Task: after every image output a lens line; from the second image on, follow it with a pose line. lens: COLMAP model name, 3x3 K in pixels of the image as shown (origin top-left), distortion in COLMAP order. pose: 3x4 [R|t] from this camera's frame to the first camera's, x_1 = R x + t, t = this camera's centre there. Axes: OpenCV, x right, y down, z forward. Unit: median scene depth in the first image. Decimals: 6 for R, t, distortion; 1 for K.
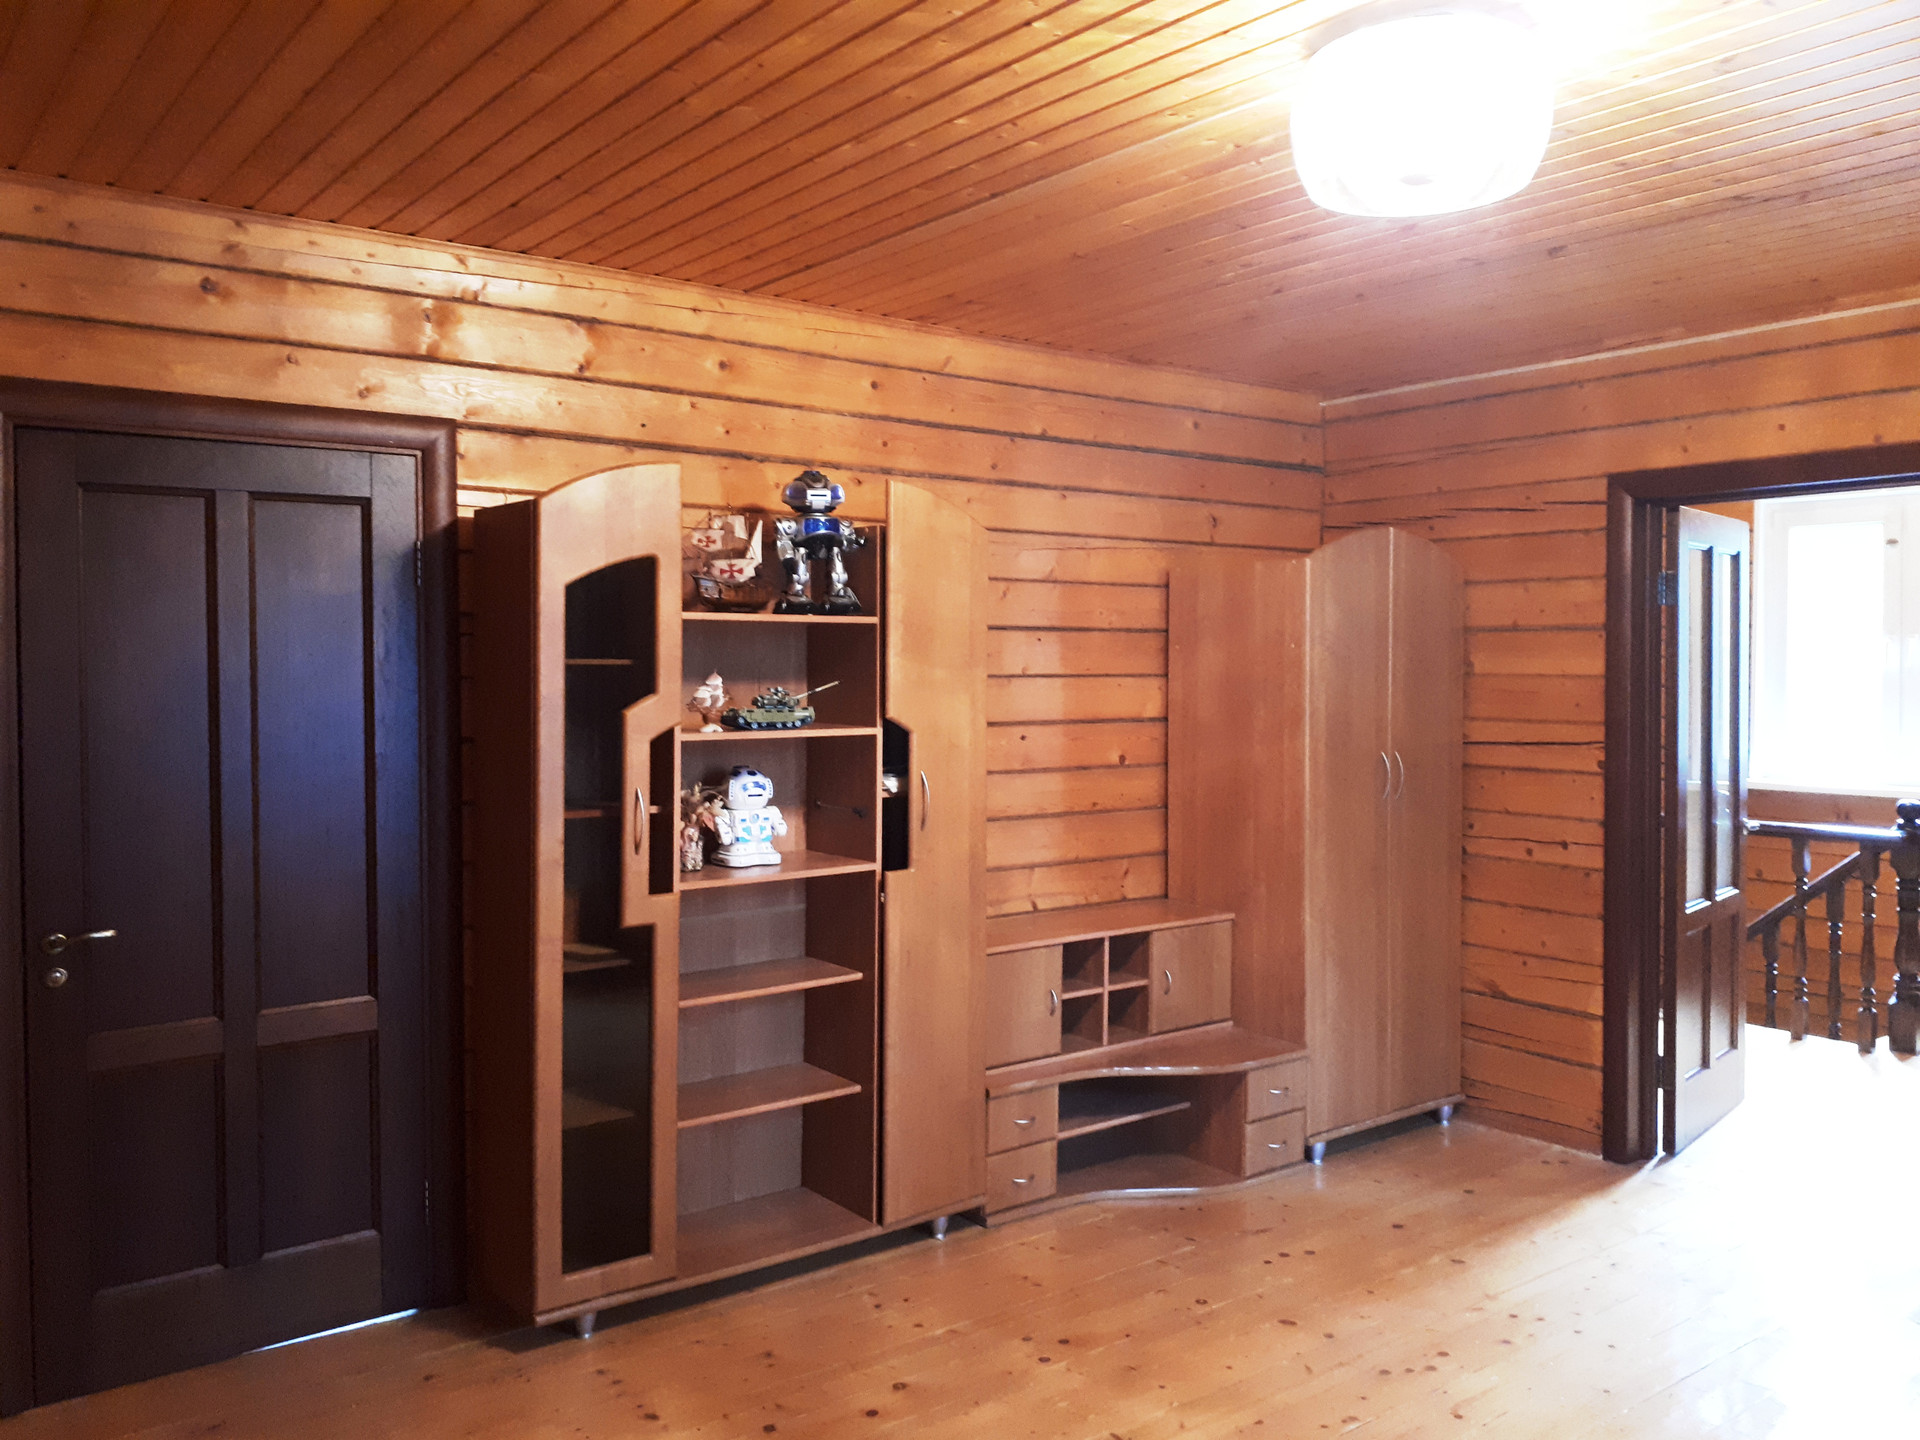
lens RADIAL K [[1558.3, 0, 938.8], [0, 1558.3, 711.7], [0, 0, 1]] dist [0.167401, -0.297872]
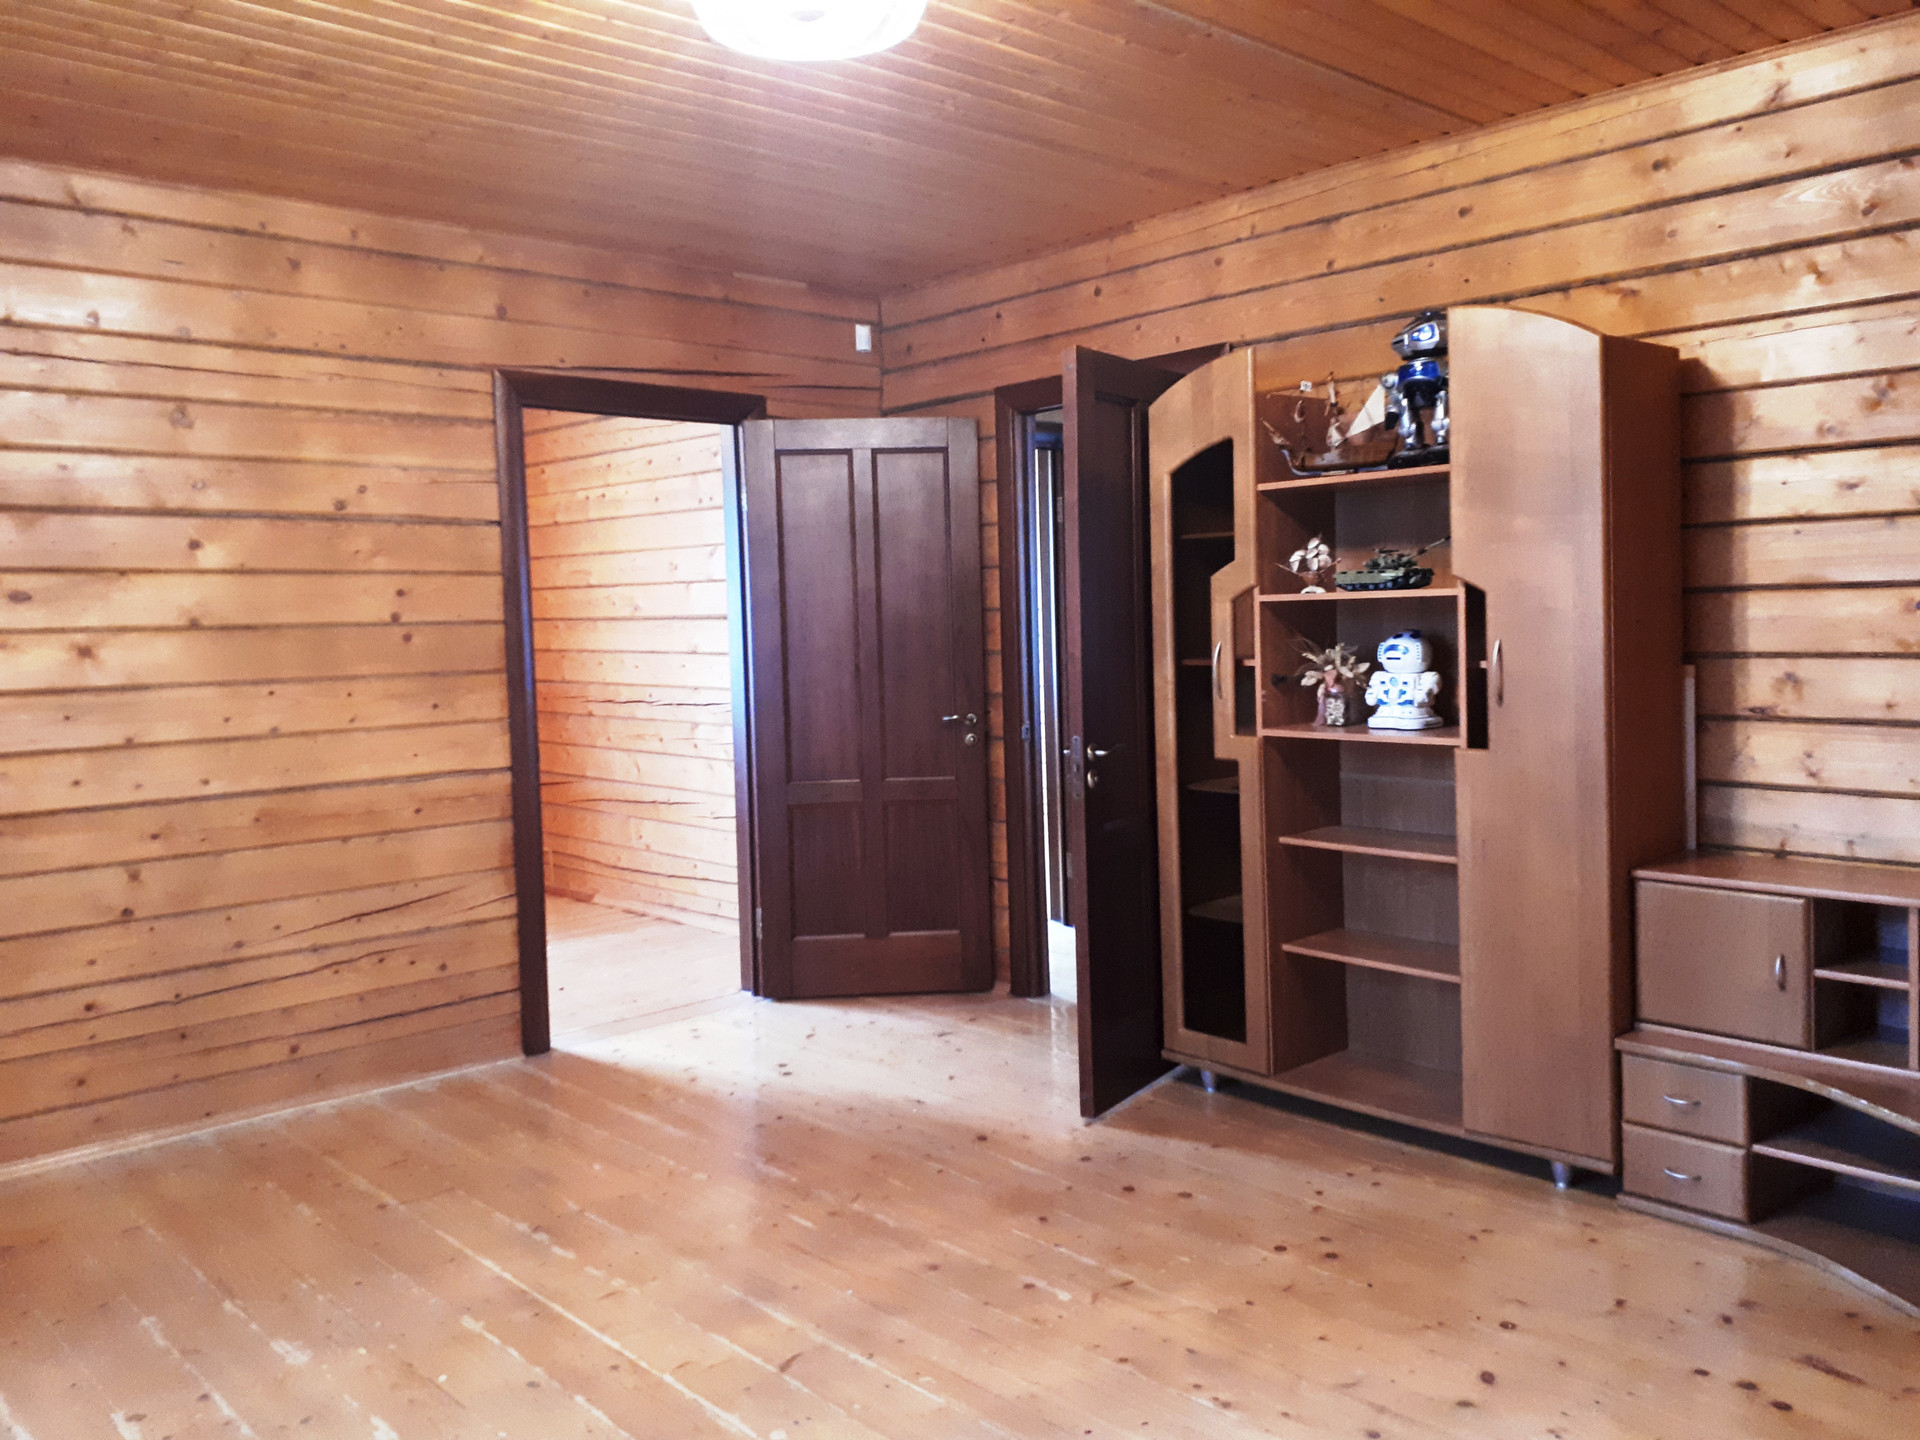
lens RADIAL K [[1537.1, 0, 939.1], [0, 1537.1, 704.3], [0, 0, 1]] dist [0.041799, -0.053877]
pose [[0.078374, 0.062016, -0.994993, 0.831085], [0.000014, 0.998063, 0.062208, 0.021840], [0.996924, -0.004889, 0.078221, 0.634053]]
